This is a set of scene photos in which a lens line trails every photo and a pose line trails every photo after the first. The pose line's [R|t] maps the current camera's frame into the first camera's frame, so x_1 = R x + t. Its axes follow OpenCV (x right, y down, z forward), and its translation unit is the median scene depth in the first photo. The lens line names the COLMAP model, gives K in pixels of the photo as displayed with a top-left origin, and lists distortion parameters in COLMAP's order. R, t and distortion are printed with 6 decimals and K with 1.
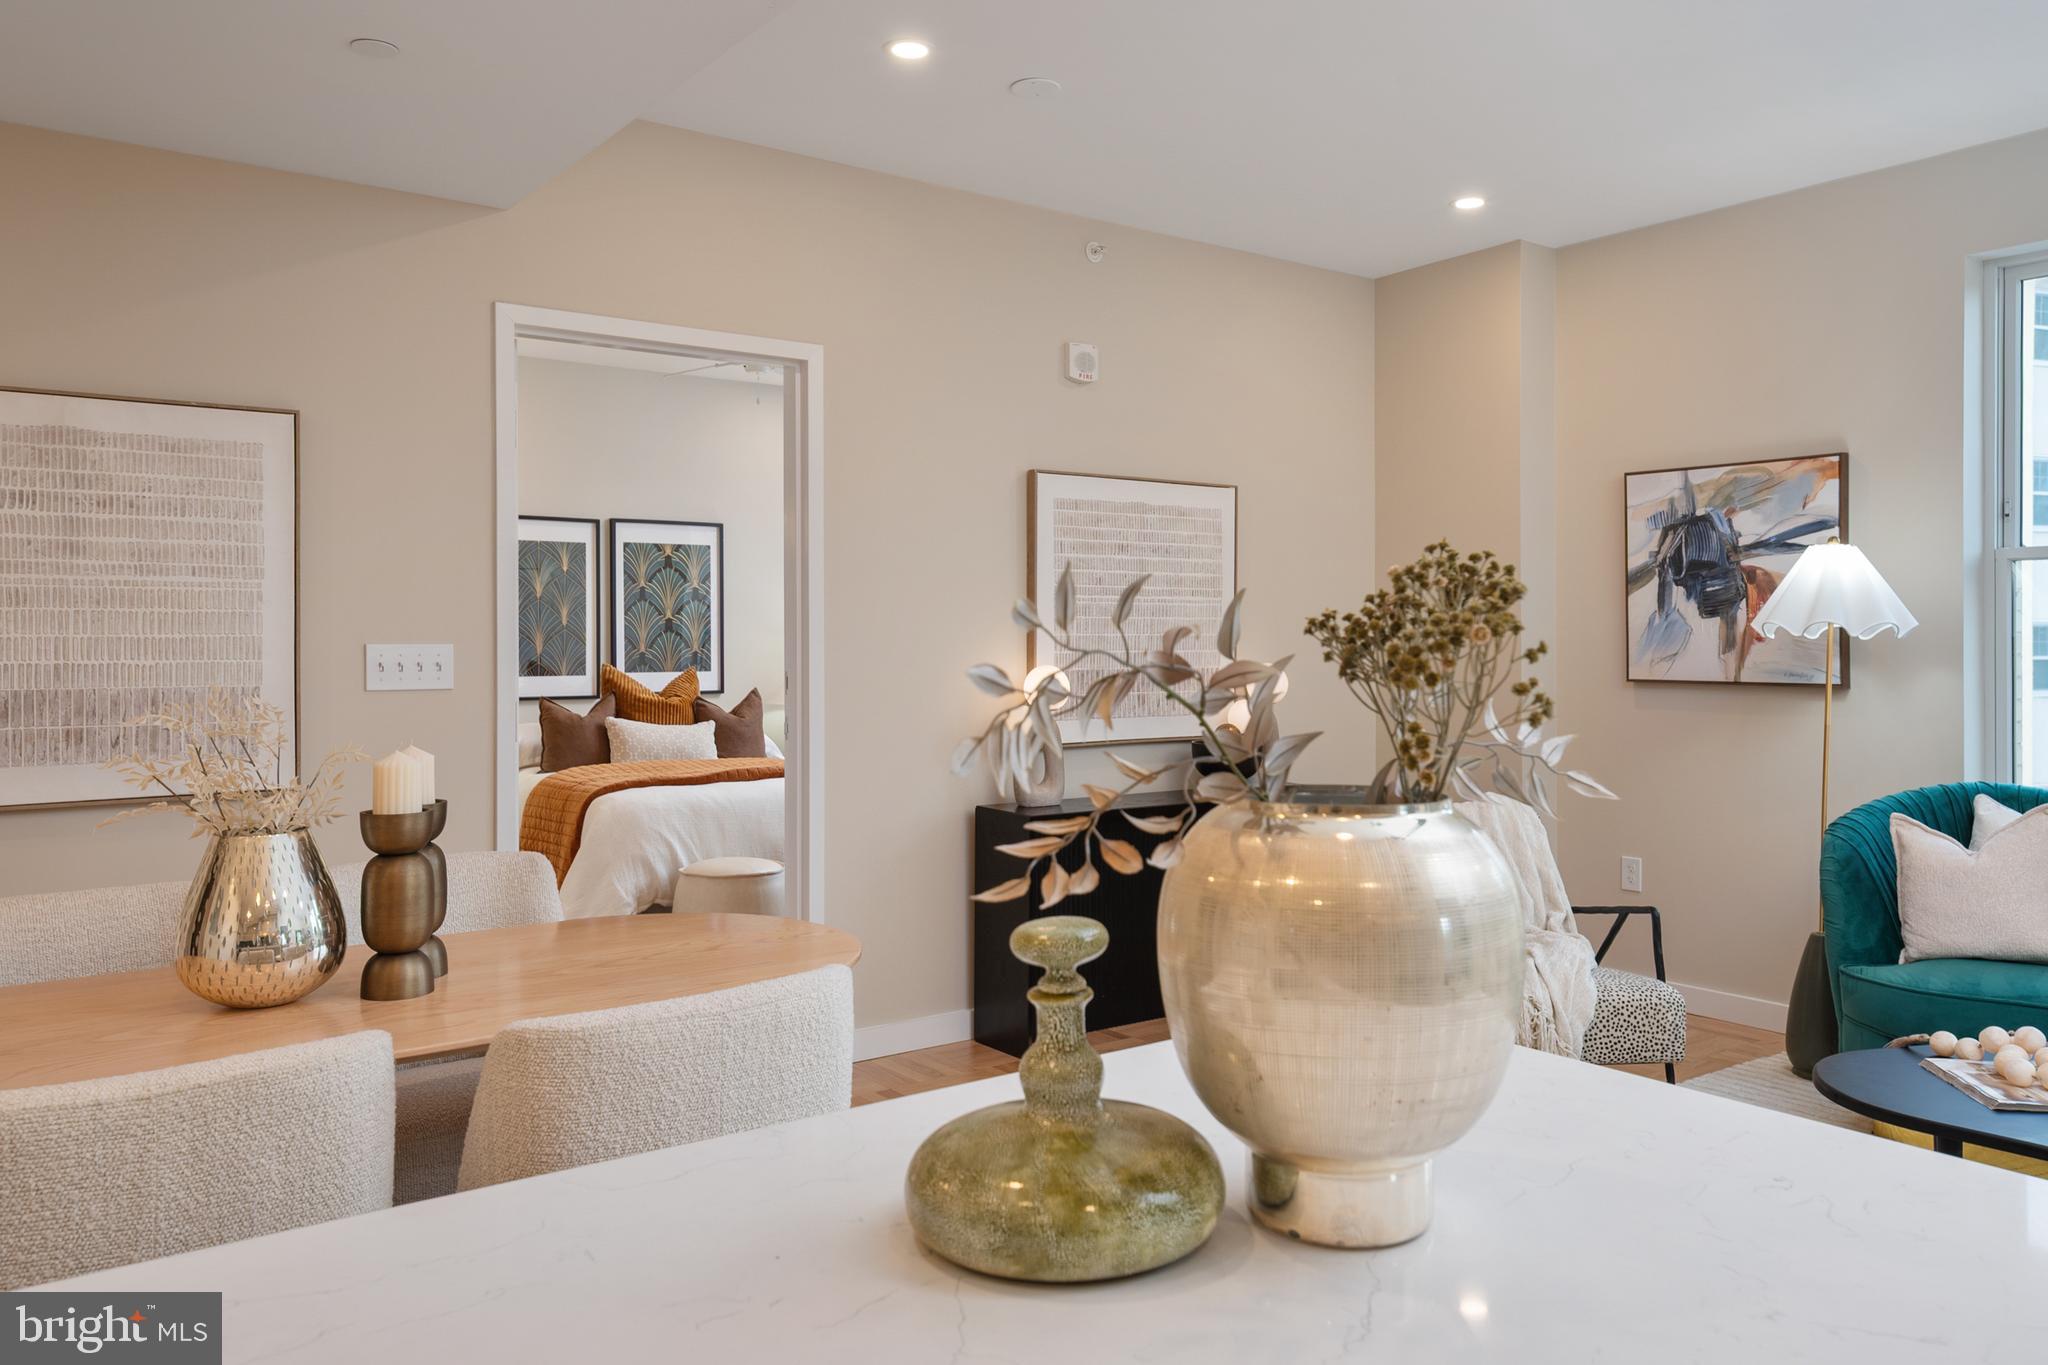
lens RADIAL K [[1517.7, 0, 1019.4], [0, 1517.7, 642.5], [0, 0, 1]] dist [0.031810, -0.001398]
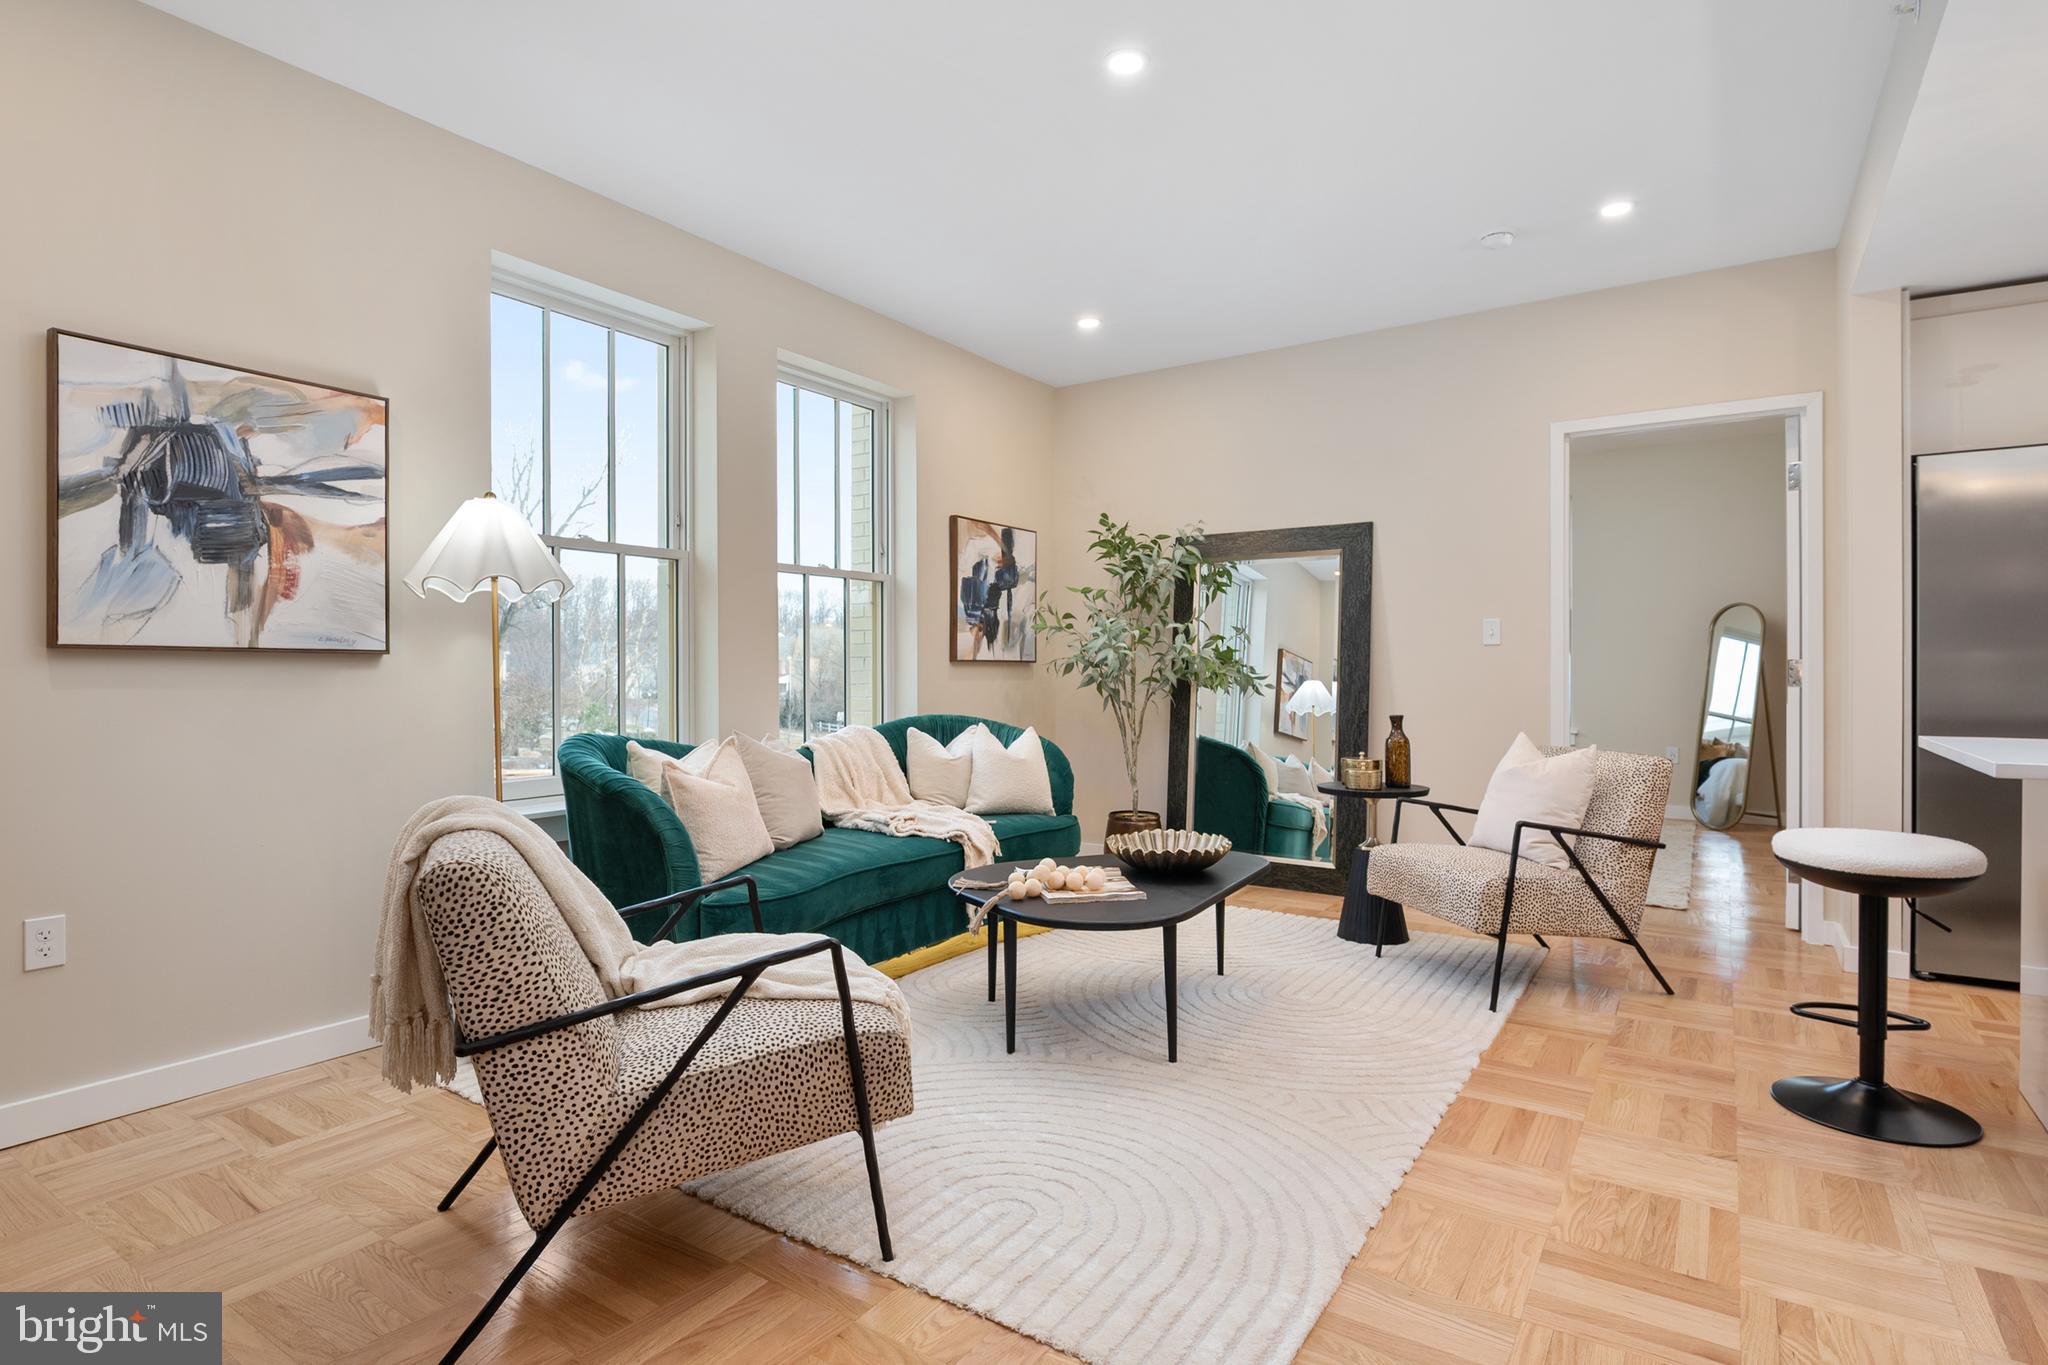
lens RADIAL K [[1039.5, 0, 1024.0], [0, 1039.5, 682.5], [0, 0, 1]] dist [-0.001542, -0.000801]
pose [[-0.332251, -0.006416, 0.943169, -0.180430], [0.002239, 0.999969, 0.007591, 0.043062], [-0.943188, 0.004634, -0.332226, 0.854211]]
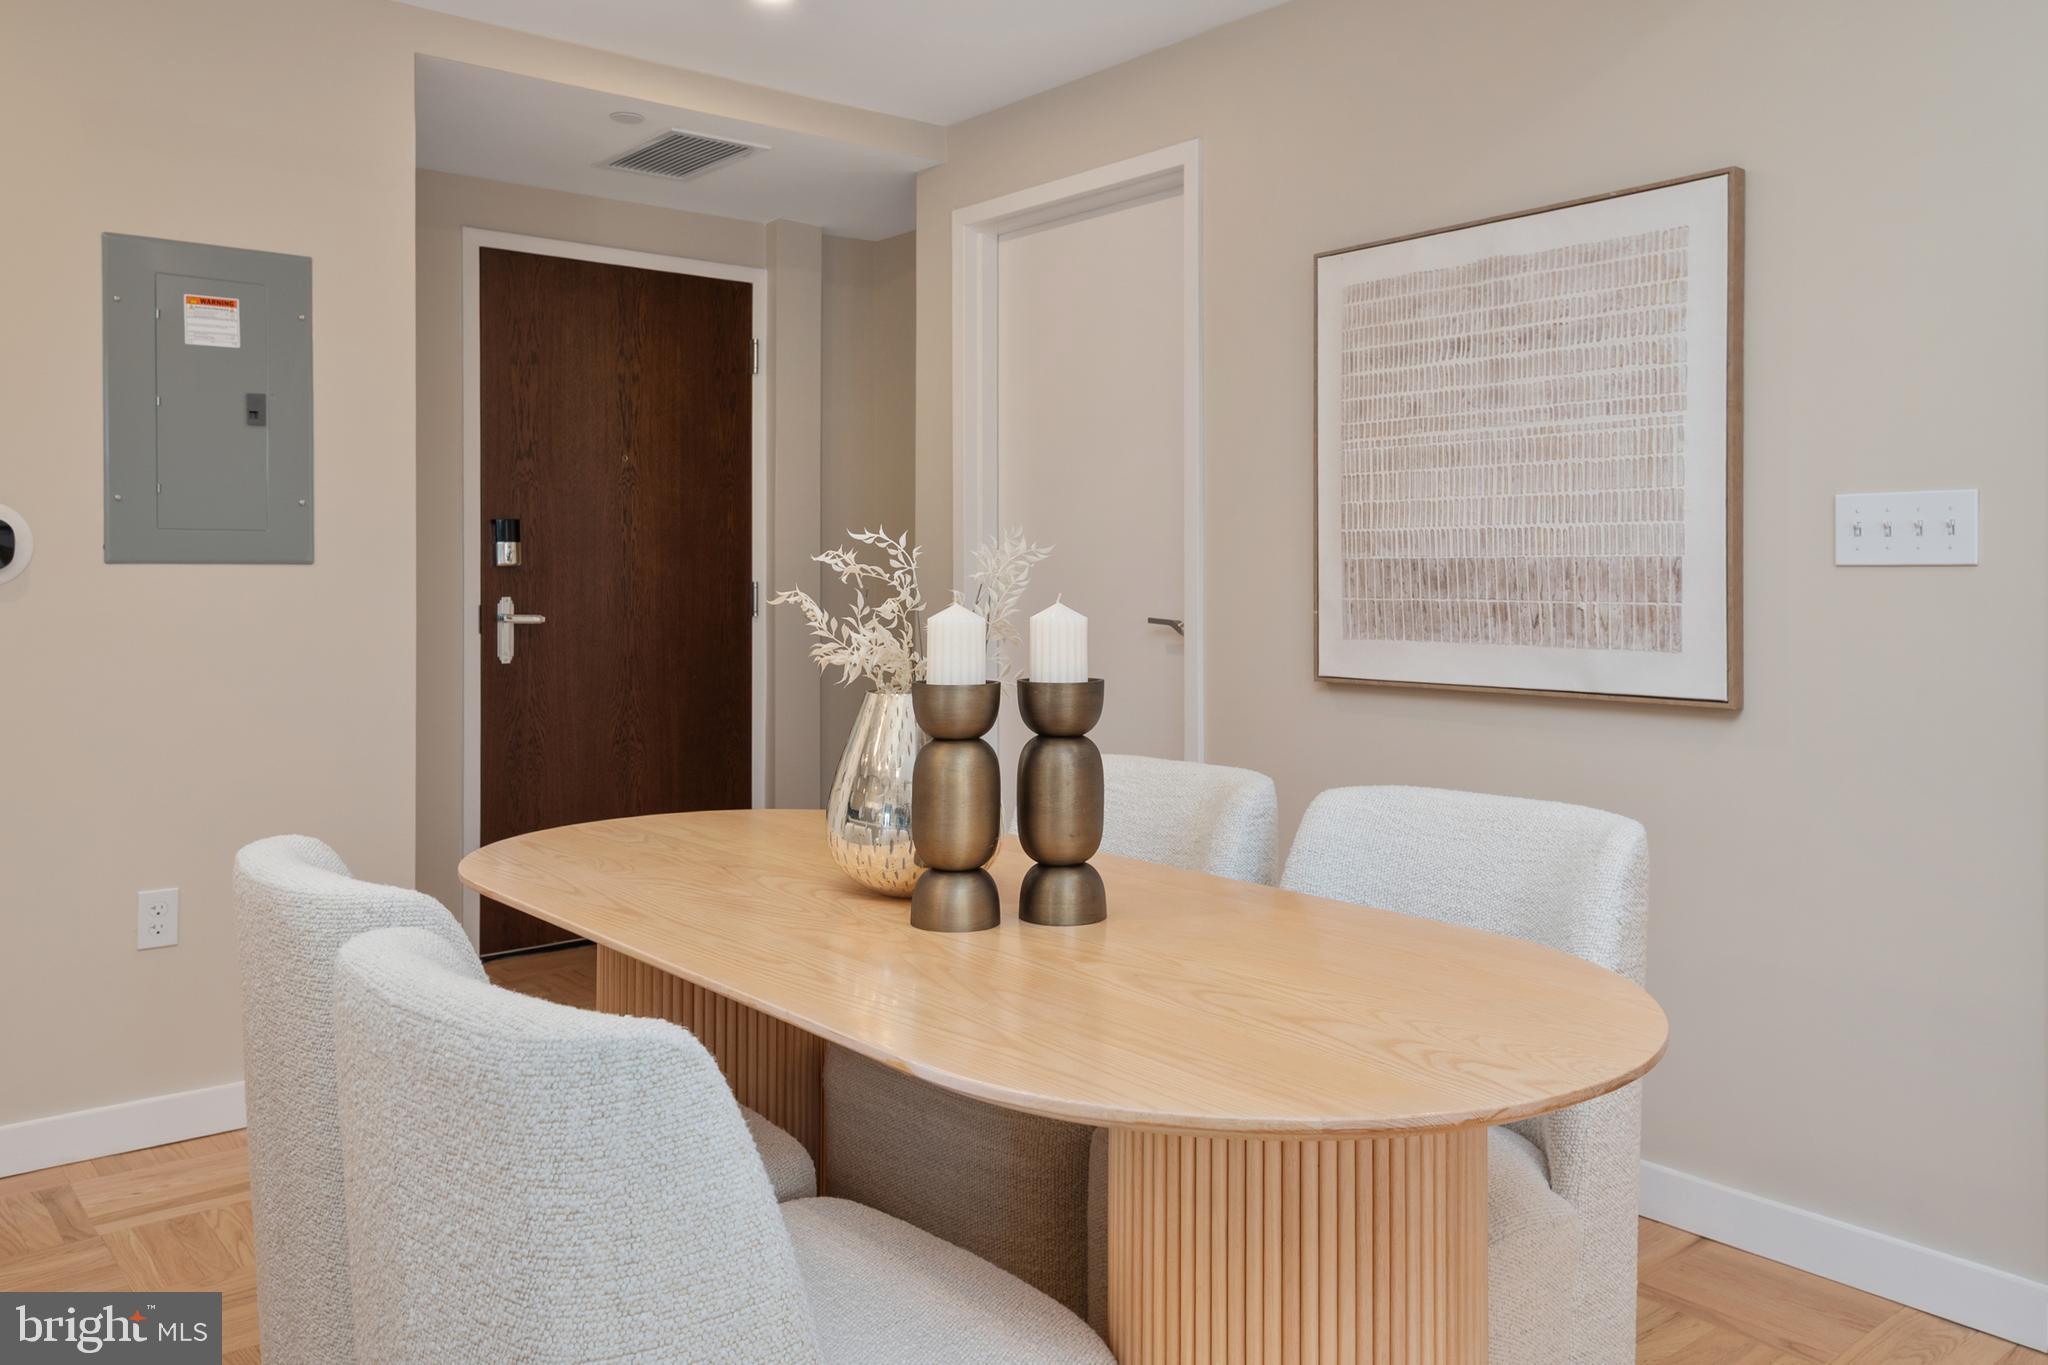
lens RADIAL K [[1605.0, 0, 1020.8], [0, 1605.0, 585.9], [0, 0, 1]] dist [0.003544, 0.000475]
pose [[0.029017, 0.006205, -0.999560, 0.204332], [-0.003159, 0.999976, 0.006116, 0.029849], [0.999574, 0.002980, 0.029036, 0.503894]]
